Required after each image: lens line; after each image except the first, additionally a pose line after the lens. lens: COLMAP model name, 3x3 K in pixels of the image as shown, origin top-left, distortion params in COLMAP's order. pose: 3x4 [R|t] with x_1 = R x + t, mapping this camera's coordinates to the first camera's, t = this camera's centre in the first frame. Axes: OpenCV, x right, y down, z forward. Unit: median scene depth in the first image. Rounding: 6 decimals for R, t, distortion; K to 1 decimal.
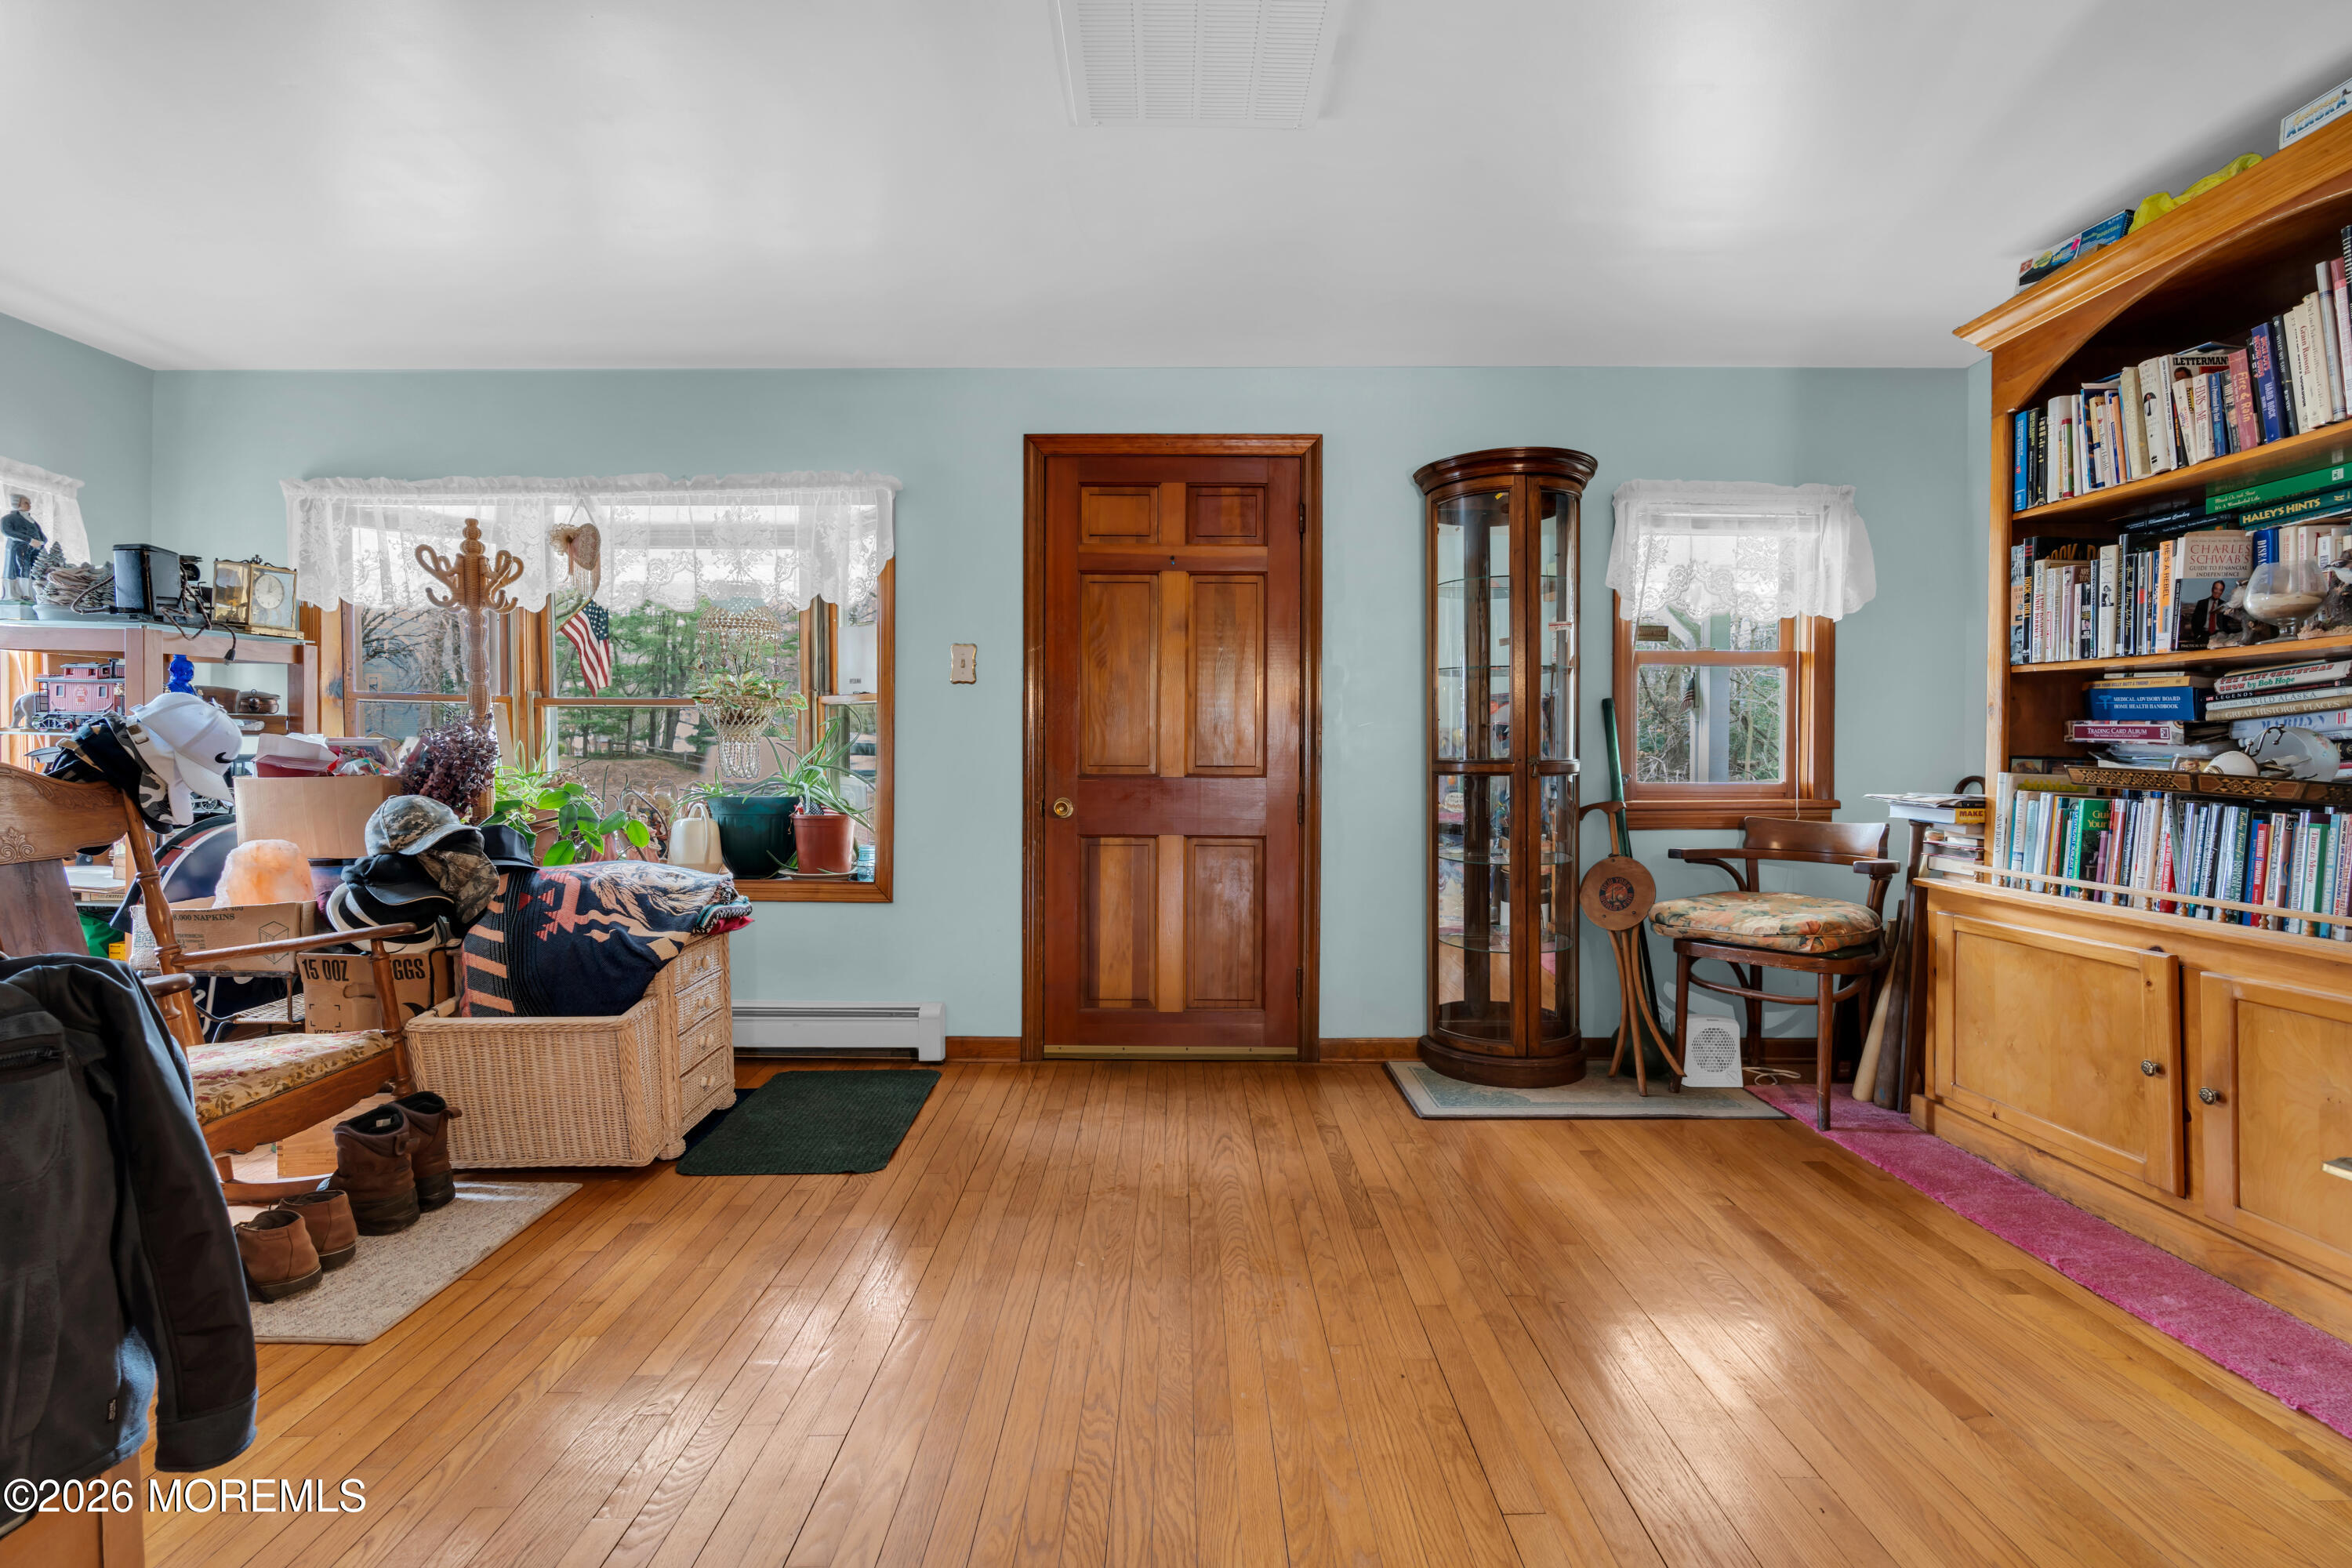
lens RADIAL K [[1061.1, 0, 1165.2], [0, 1061.1, 774.7], [0, 0, 1]] dist [-0.003969, 0.002057]
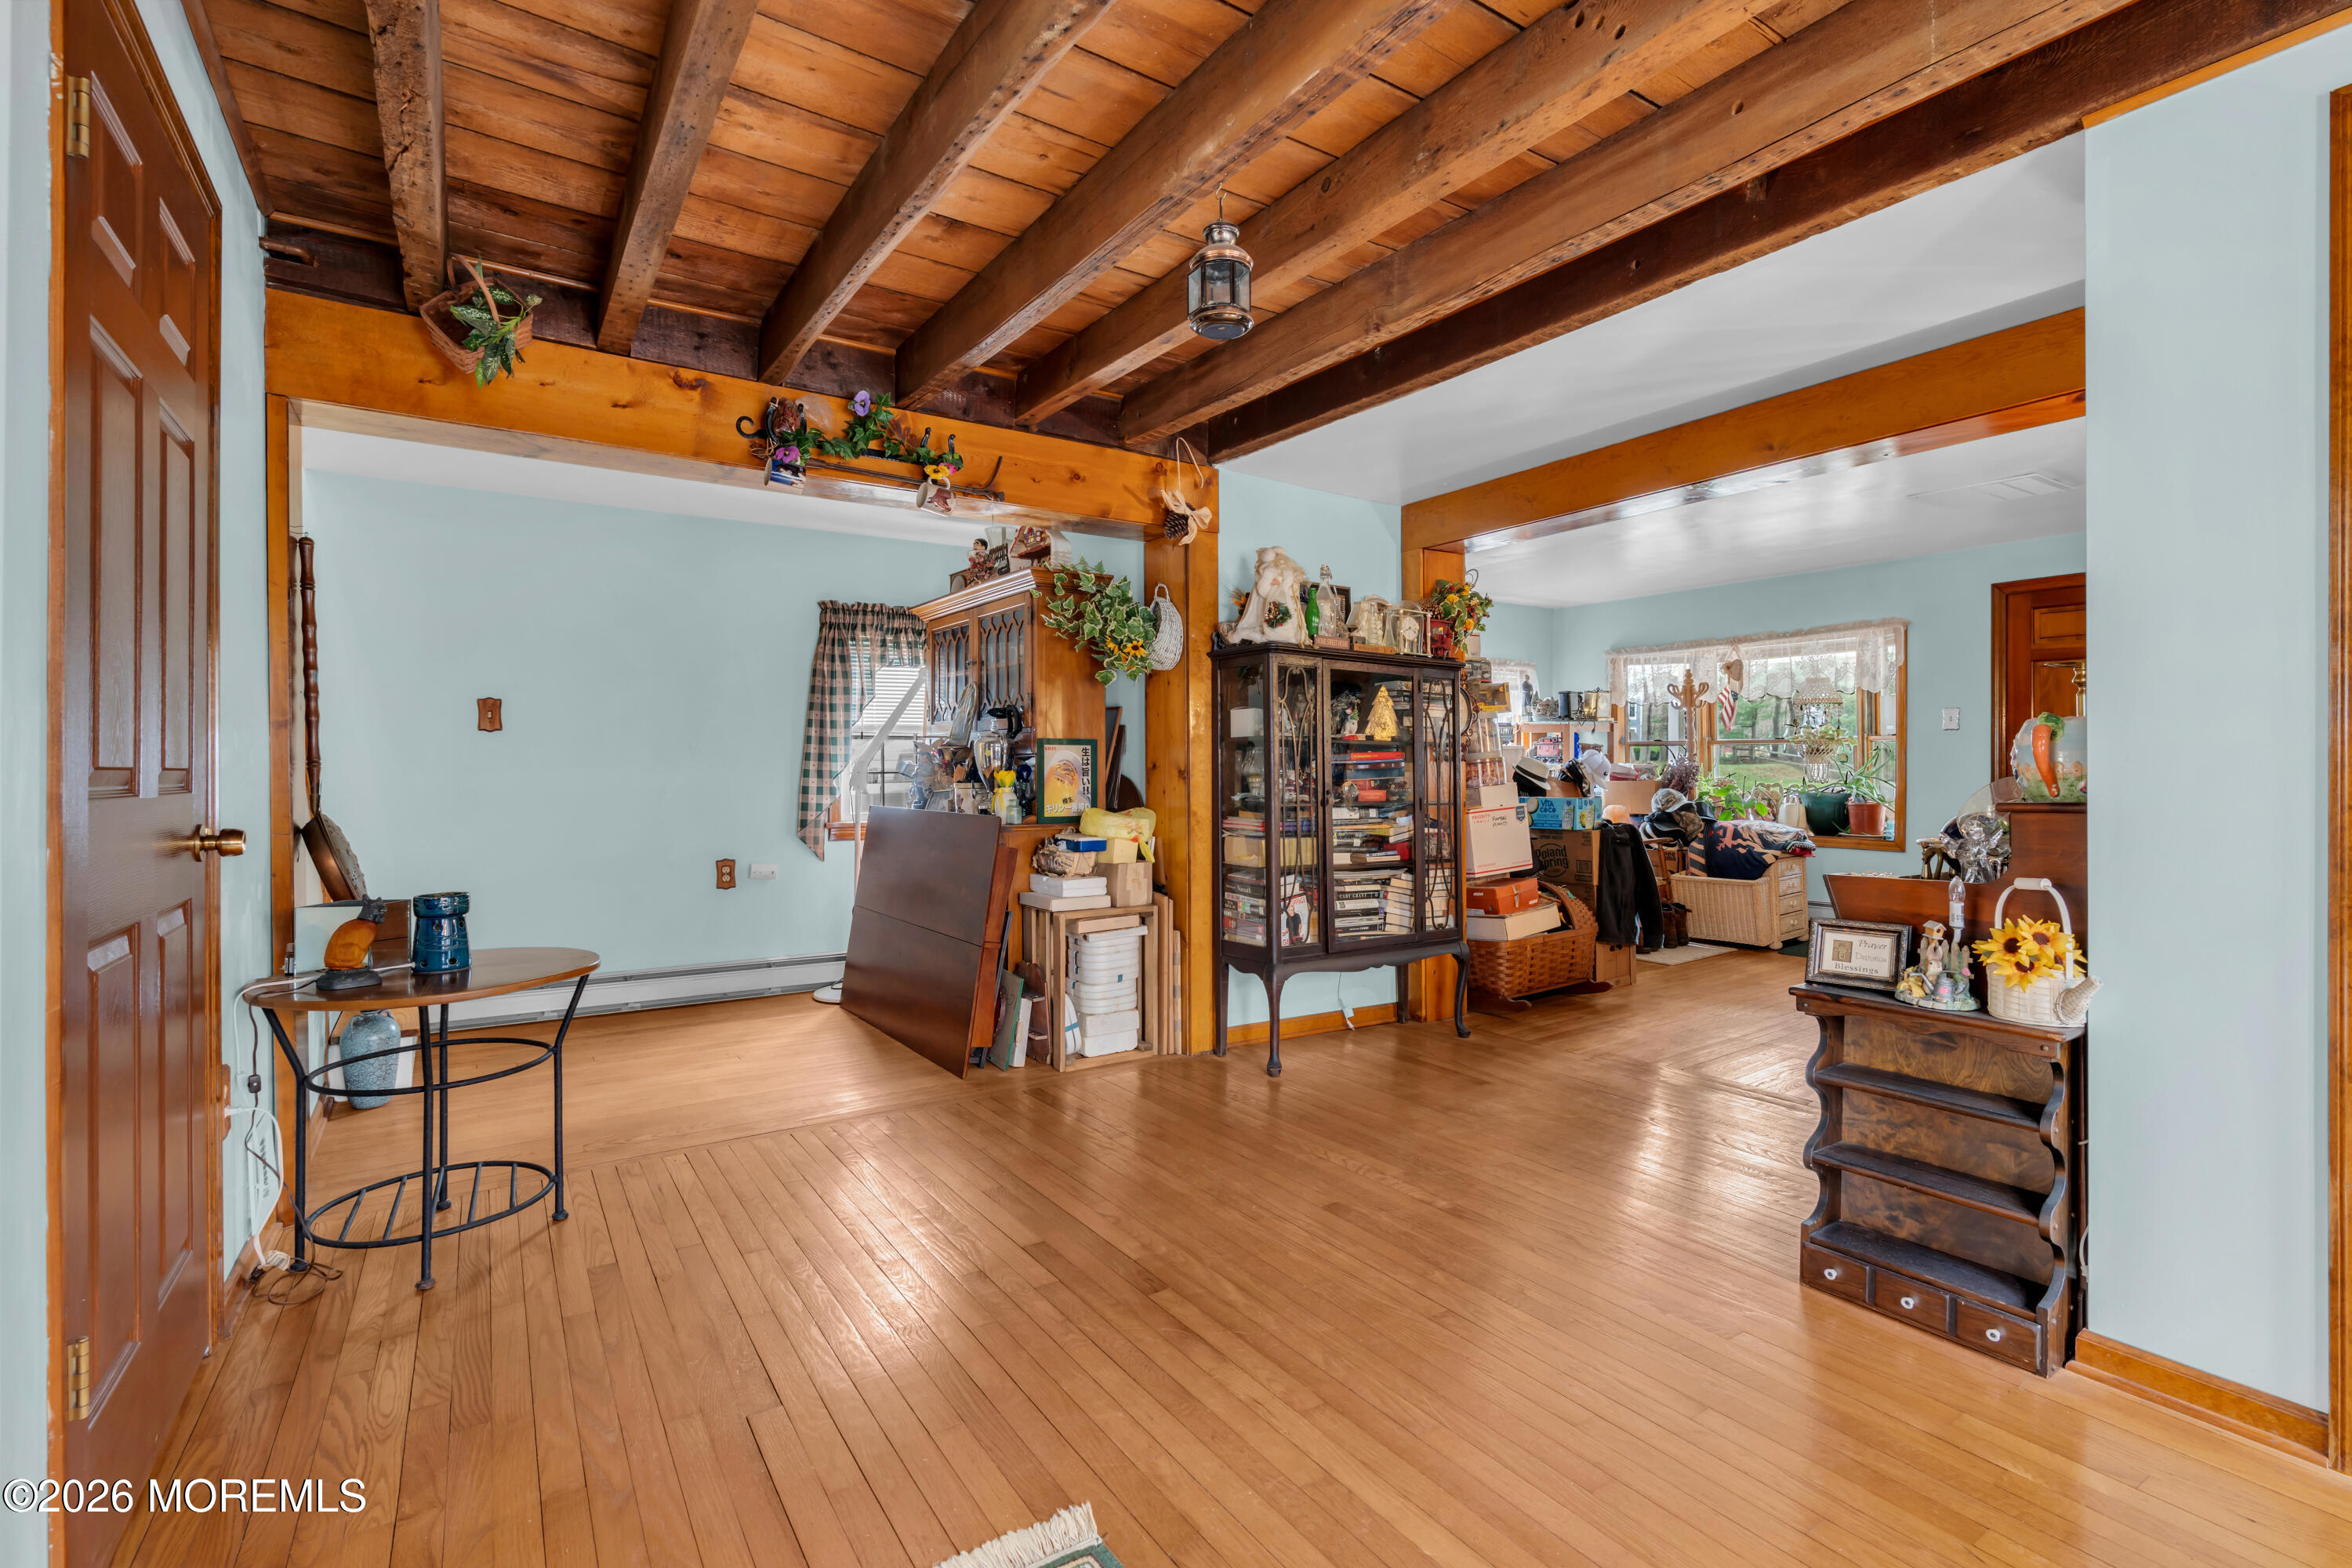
lens RADIAL K [[1061.1, 0, 1180.9], [0, 1061.1, 766.5], [0, 0, 1]] dist [-0.003969, 0.002057]
pose [[0.556669, -0.002131, -0.830732, 0.709610], [-0.004974, 0.999970, -0.005899, -0.012983], [0.830719, 0.007416, 0.556642, -1.314611]]
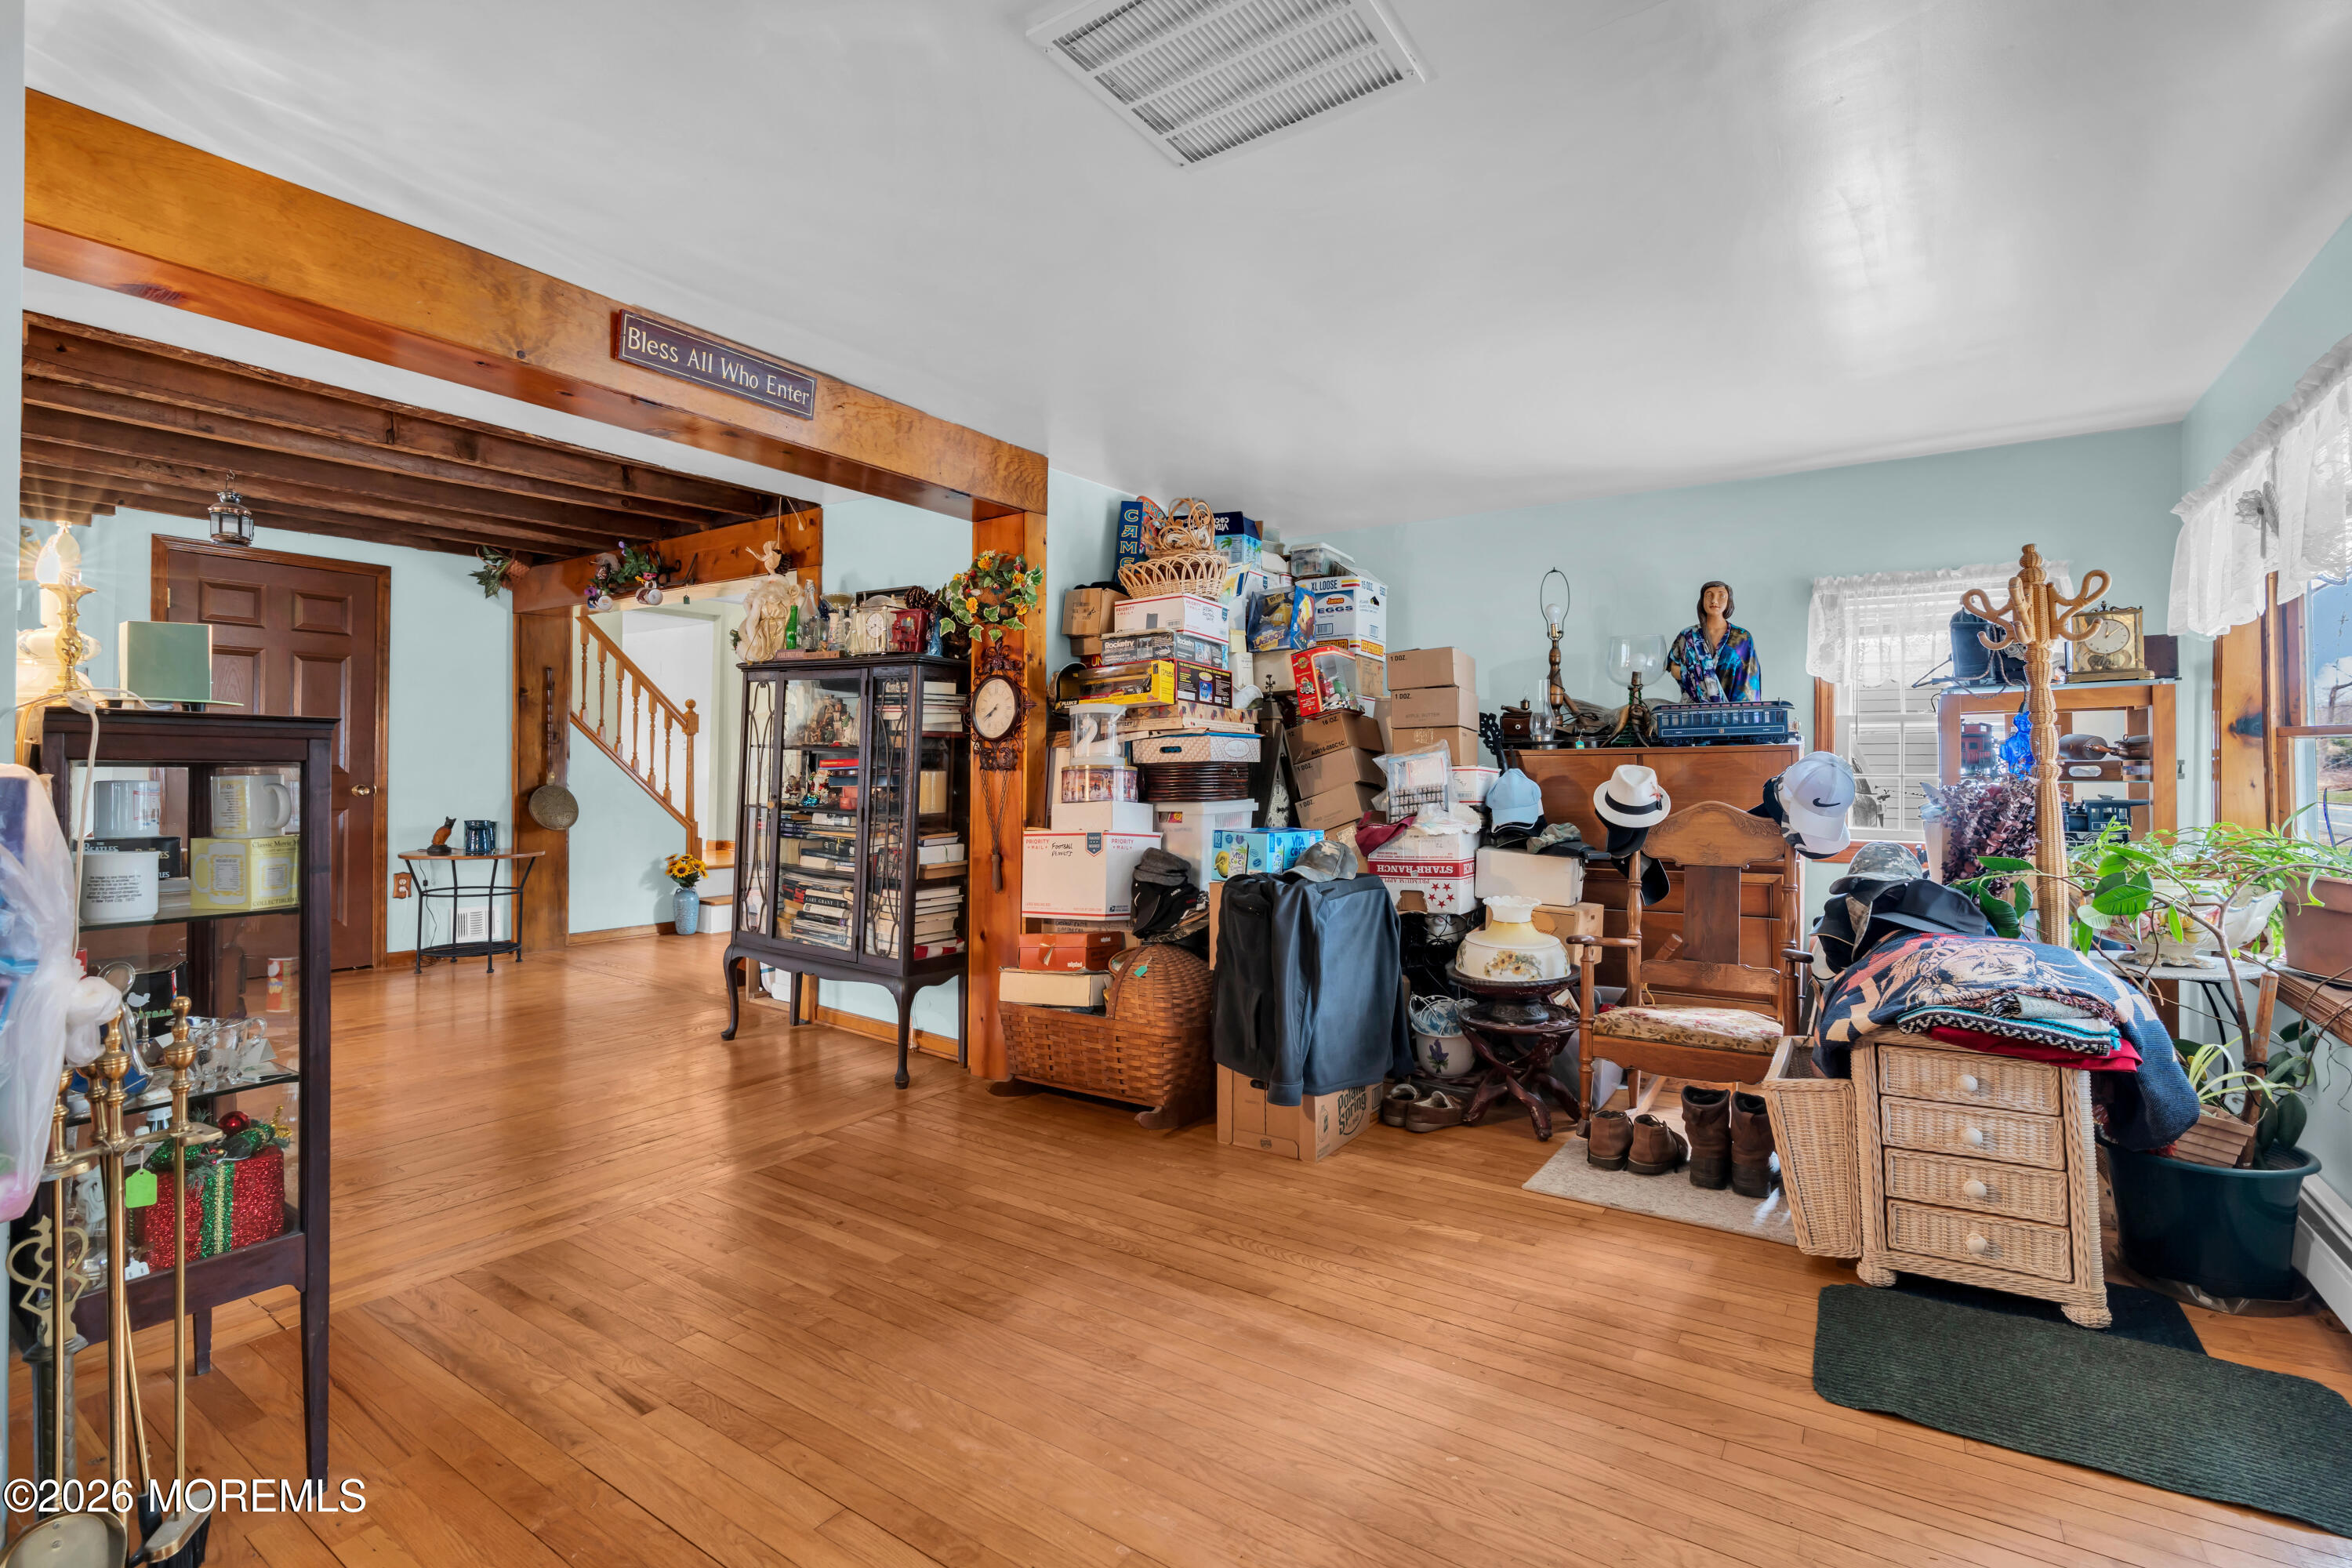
lens RADIAL K [[1061.1, 0, 1175.1], [0, 1061.1, 764.9], [0, 0, 1]] dist [-0.003969, 0.002057]
pose [[-0.556968, -0.006416, -0.830509, 0.582267], [-0.018205, 0.999824, 0.004486, -0.051359], [0.830335, 0.017618, -0.556986, 1.045865]]
